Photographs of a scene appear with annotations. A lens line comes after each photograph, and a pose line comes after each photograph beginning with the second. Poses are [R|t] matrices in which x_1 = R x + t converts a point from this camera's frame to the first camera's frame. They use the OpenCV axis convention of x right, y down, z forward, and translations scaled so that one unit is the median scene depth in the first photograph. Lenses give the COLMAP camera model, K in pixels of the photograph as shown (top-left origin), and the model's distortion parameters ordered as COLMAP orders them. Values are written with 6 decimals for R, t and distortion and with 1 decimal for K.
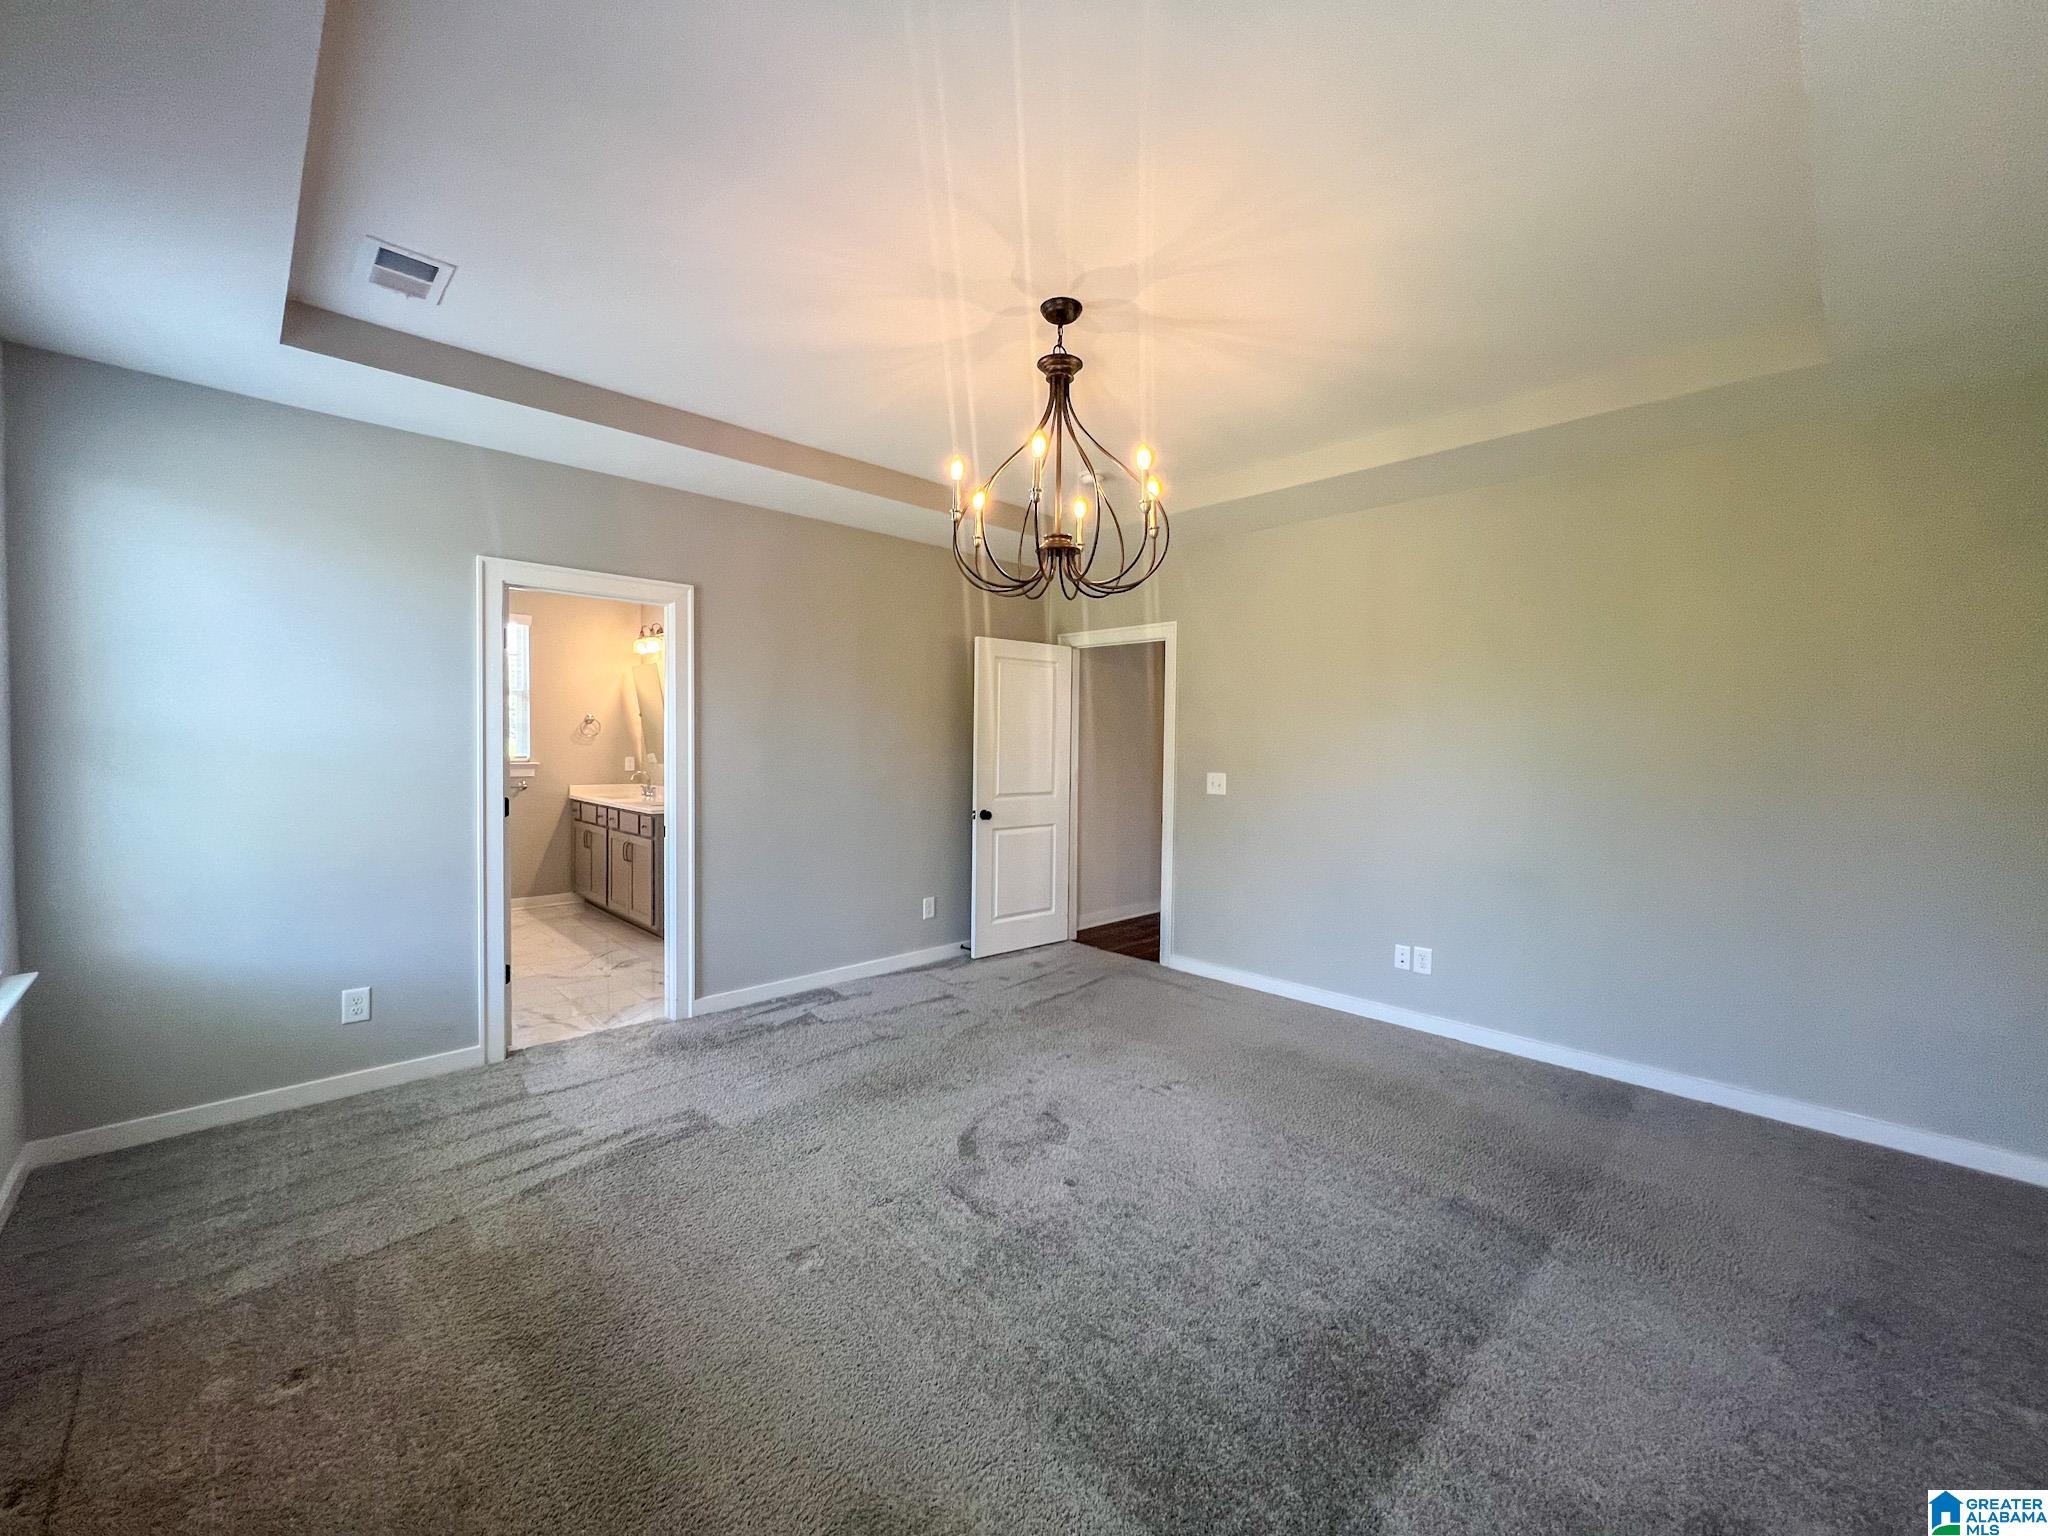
lens RADIAL K [[811.6, 0, 1029.0], [0, 811.6, 768.2], [0, 0, 1]] dist [-0.002461, -0.000221]
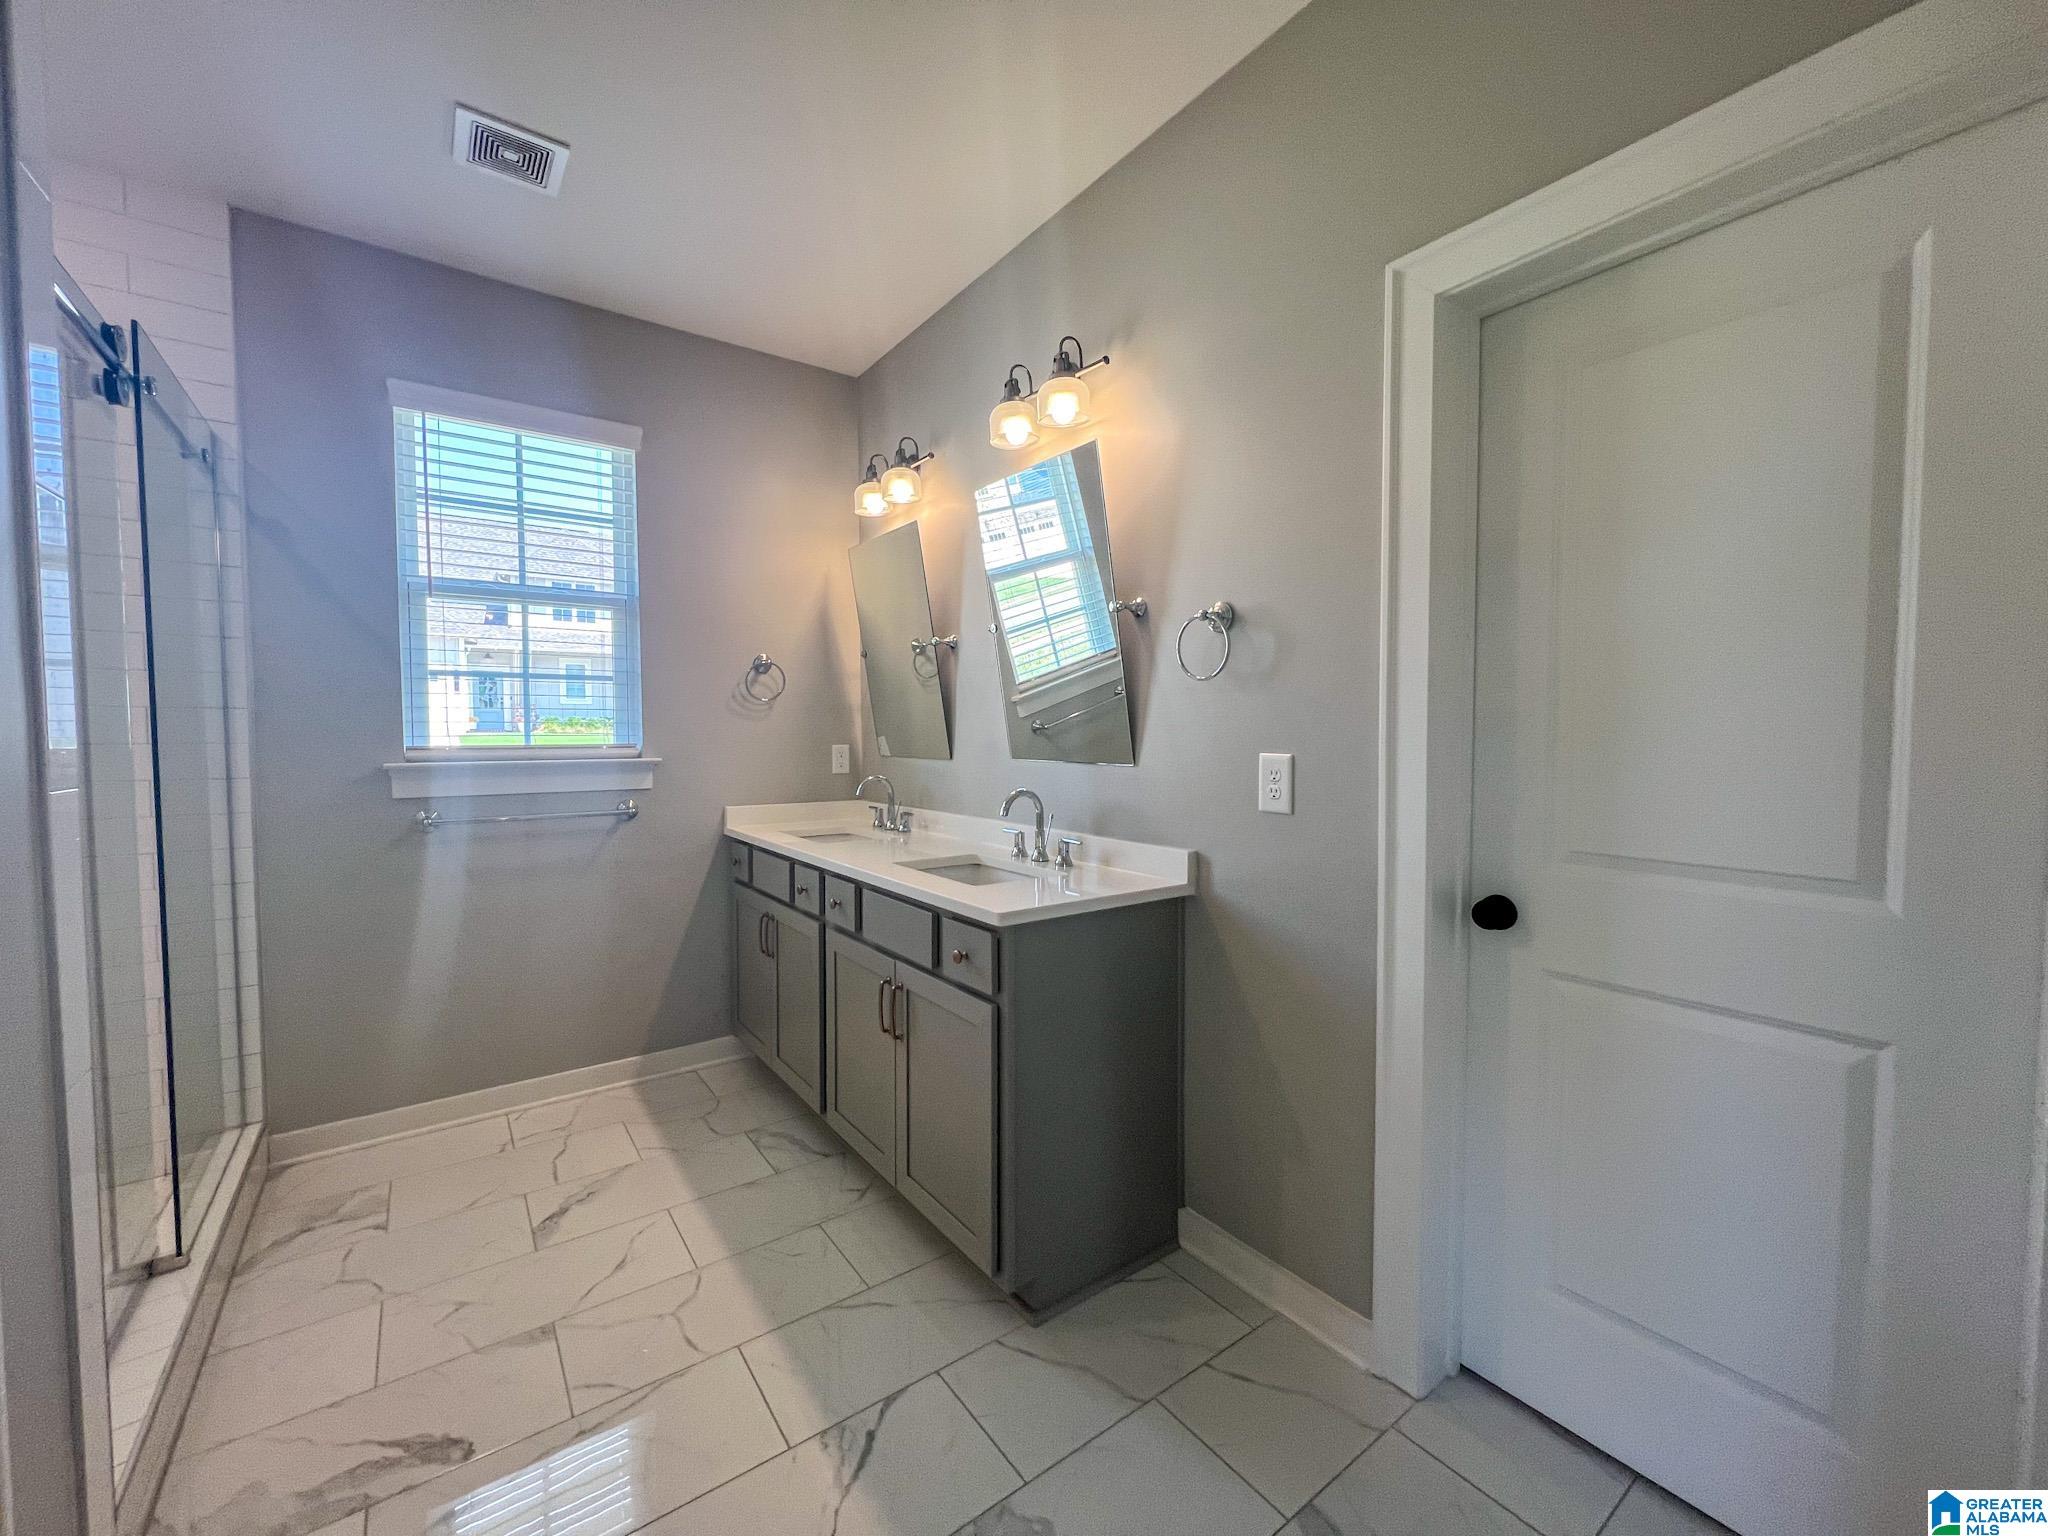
lens RADIAL K [[811.6, 0, 1018.6], [0, 811.6, 768.2], [0, 0, 1]] dist [-0.002461, -0.000221]
pose [[0.990017, -0.002788, -0.140917, -0.341865], [0.004892, 0.999882, 0.014585, -0.006678], [0.140860, -0.015128, 0.989914, 0.576677]]
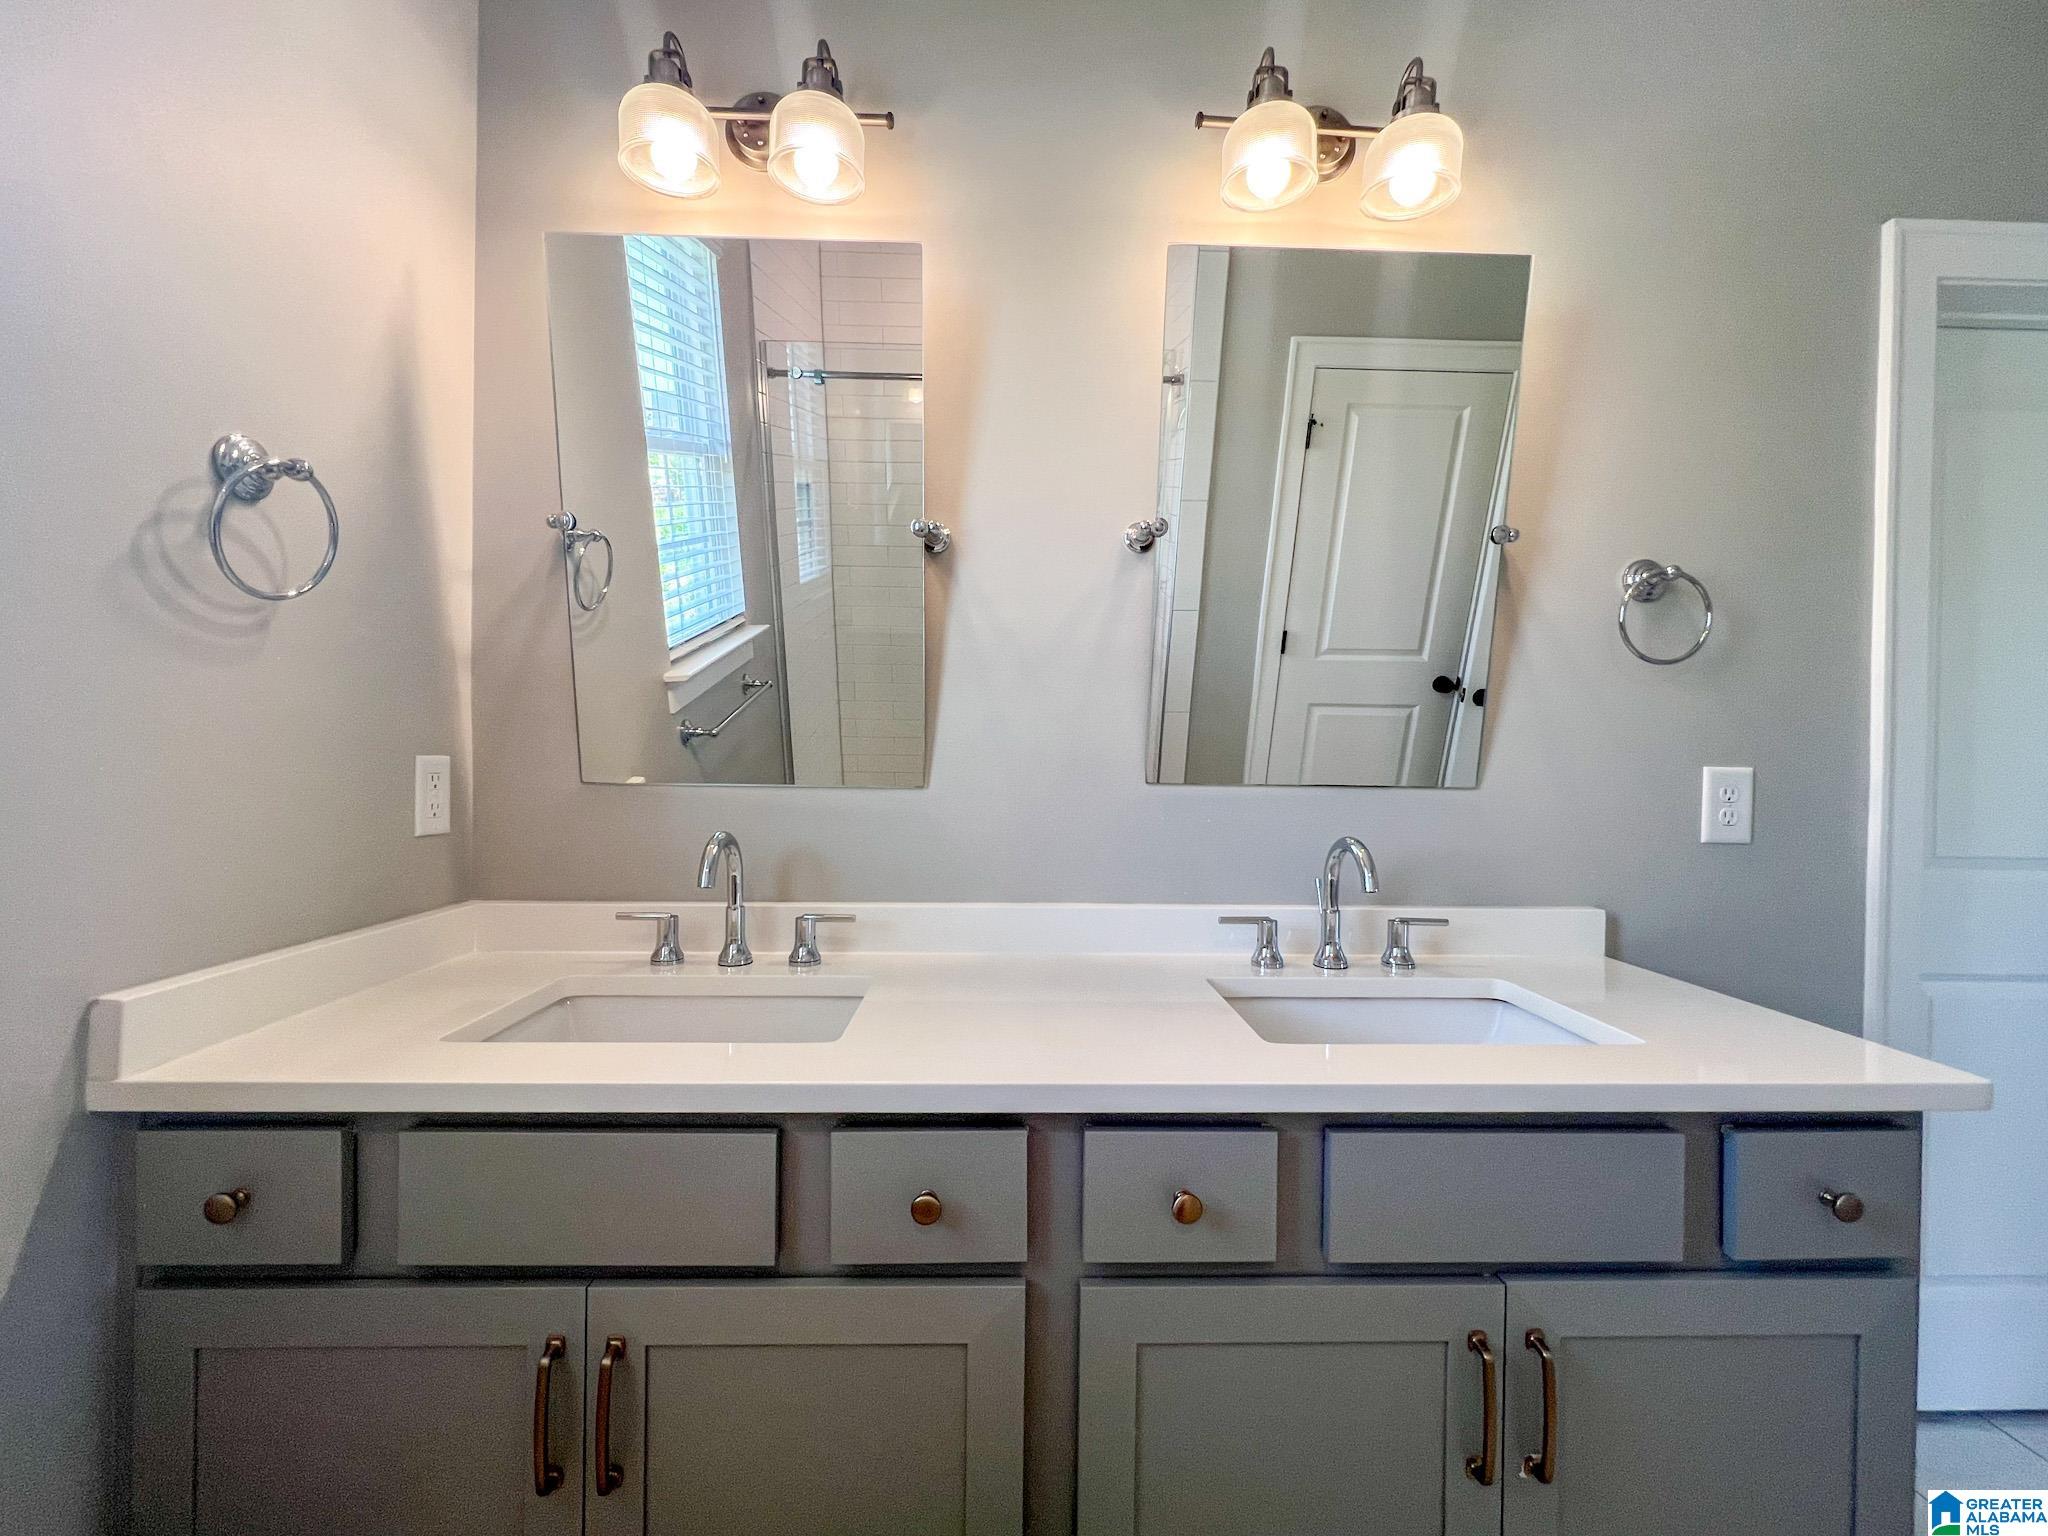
lens RADIAL K [[811.6, 0, 1021.5], [0, 811.6, 758.4], [0, 0, 1]] dist [-0.002461, -0.000221]
pose [[0.683828, -0.004703, 0.729628, -0.567135], [0.016000, 0.999835, -0.008551, -0.010346], [-0.729468, 0.017521, 0.683791, 0.841947]]
